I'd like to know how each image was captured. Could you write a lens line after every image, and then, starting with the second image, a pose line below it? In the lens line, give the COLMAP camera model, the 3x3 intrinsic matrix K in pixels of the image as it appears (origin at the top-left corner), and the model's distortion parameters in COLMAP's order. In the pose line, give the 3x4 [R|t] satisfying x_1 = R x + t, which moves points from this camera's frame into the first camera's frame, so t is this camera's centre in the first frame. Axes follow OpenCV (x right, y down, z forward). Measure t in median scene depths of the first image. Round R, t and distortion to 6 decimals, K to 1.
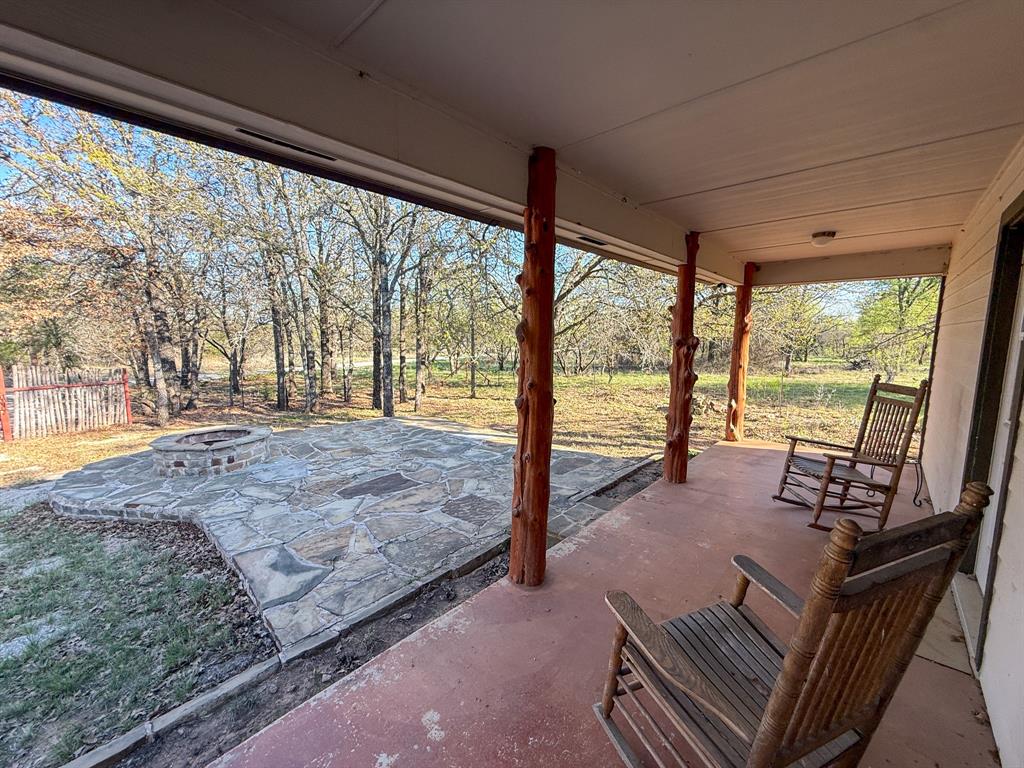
lens RADIAL K [[408.3, 0, 507.3], [0, 408.3, 387.1], [0, 0, 1]] dist [-0.001565, 0.000075]
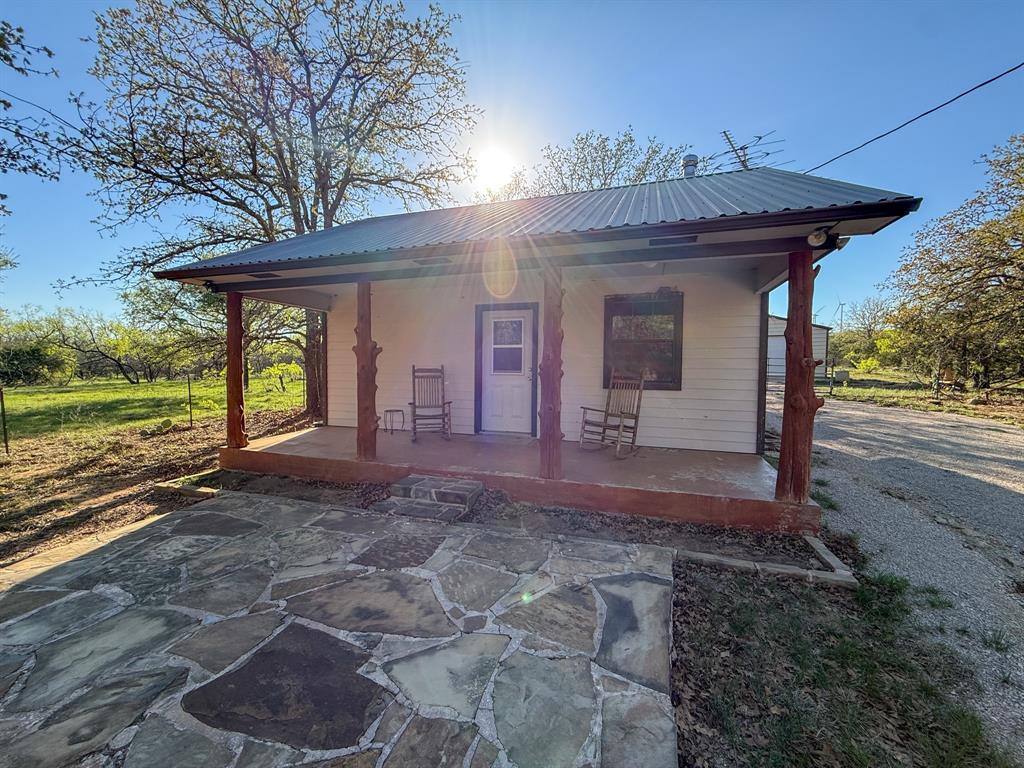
lens RADIAL K [[408.3, 0, 507.7], [0, 408.3, 382.0], [0, 0, 1]] dist [-0.001565, 0.000075]
pose [[-0.406343, -0.040829, 0.912808, -0.765584], [0.109723, 0.989592, 0.093107, -0.057864], [-0.907109, 0.137989, -0.397634, 0.972011]]
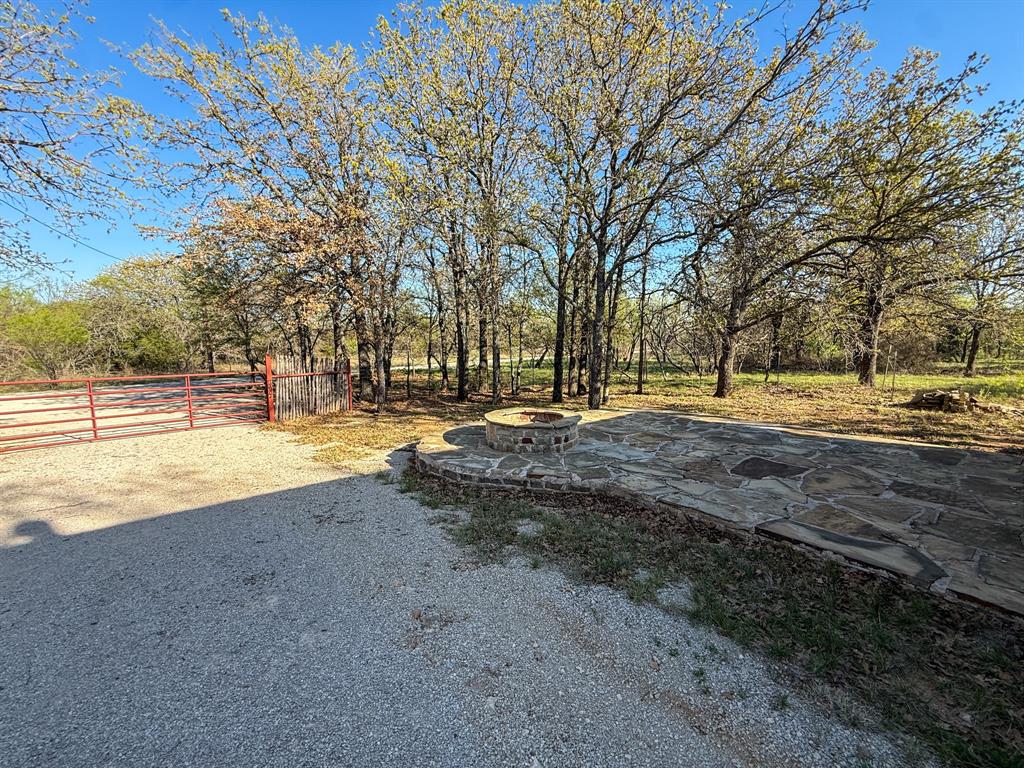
lens RADIAL K [[408.3, 0, 506.4], [0, 408.3, 378.1], [0, 0, 1]] dist [-0.001565, 0.000075]
pose [[0.988108, 0.008189, -0.153542, -0.793976], [-0.012823, 0.999491, -0.029218, 0.069050], [0.153224, 0.030839, 0.987710, -0.041369]]
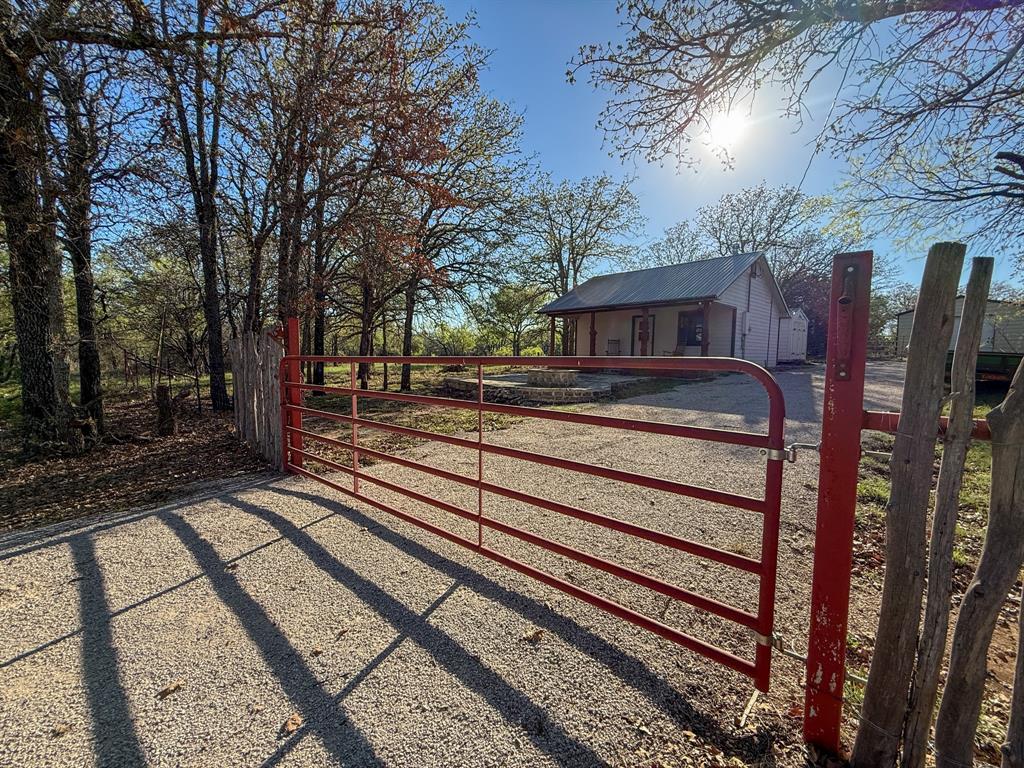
lens RADIAL K [[408.3, 0, 513.4], [0, 408.3, 382.3], [0, 0, 1]] dist [-0.001565, 0.000075]
pose [[0.079688, -0.070929, 0.994293, -3.334045], [0.113938, 0.991576, 0.061604, 0.048701], [-0.990287, 0.108378, 0.087099, 1.307295]]
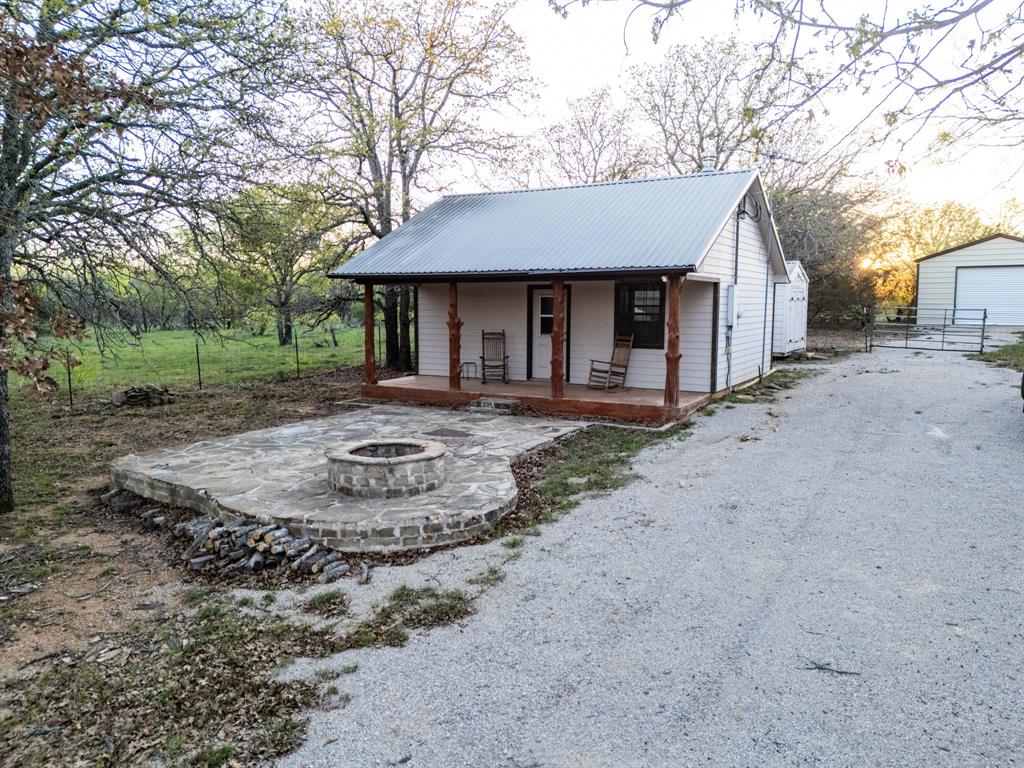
lens RADIAL K [[743.0, 0, 516.2], [0, 743.0, 383.1], [0, 0, 1]] dist [0.074194, -0.078525]
pose [[-0.226295, -0.110768, 0.967740, -2.854015], [0.123984, 0.982156, 0.141410, -0.253049], [-0.966136, 0.151985, -0.208524, 1.326995]]
